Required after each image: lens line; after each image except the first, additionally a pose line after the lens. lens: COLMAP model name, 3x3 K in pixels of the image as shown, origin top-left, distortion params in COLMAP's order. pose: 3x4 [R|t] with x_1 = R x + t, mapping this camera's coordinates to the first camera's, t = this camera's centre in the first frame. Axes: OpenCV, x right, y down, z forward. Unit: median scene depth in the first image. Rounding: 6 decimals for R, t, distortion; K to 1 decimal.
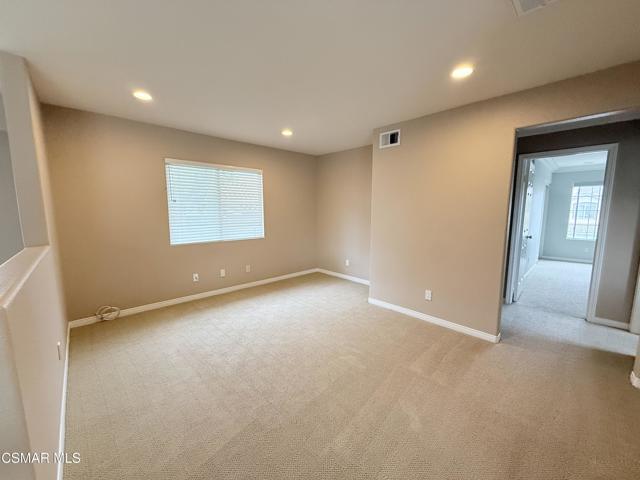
lens RADIAL K [[255.6, 0, 321.4], [0, 255.6, 242.2], [0, 0, 1]] dist [-0.004149, 0.000054]
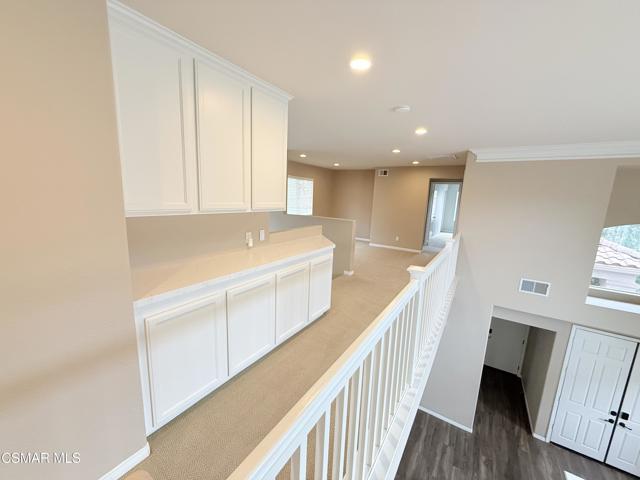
lens RADIAL K [[255.6, 0, 317.1], [0, 255.6, 238.9], [0, 0, 1]] dist [-0.004149, 0.000054]
pose [[0.969313, -0.014903, 0.245377, -0.835277], [-0.000578, 0.998020, 0.062896, 0.048237], [-0.245828, -0.061108, 0.967385, -1.062009]]
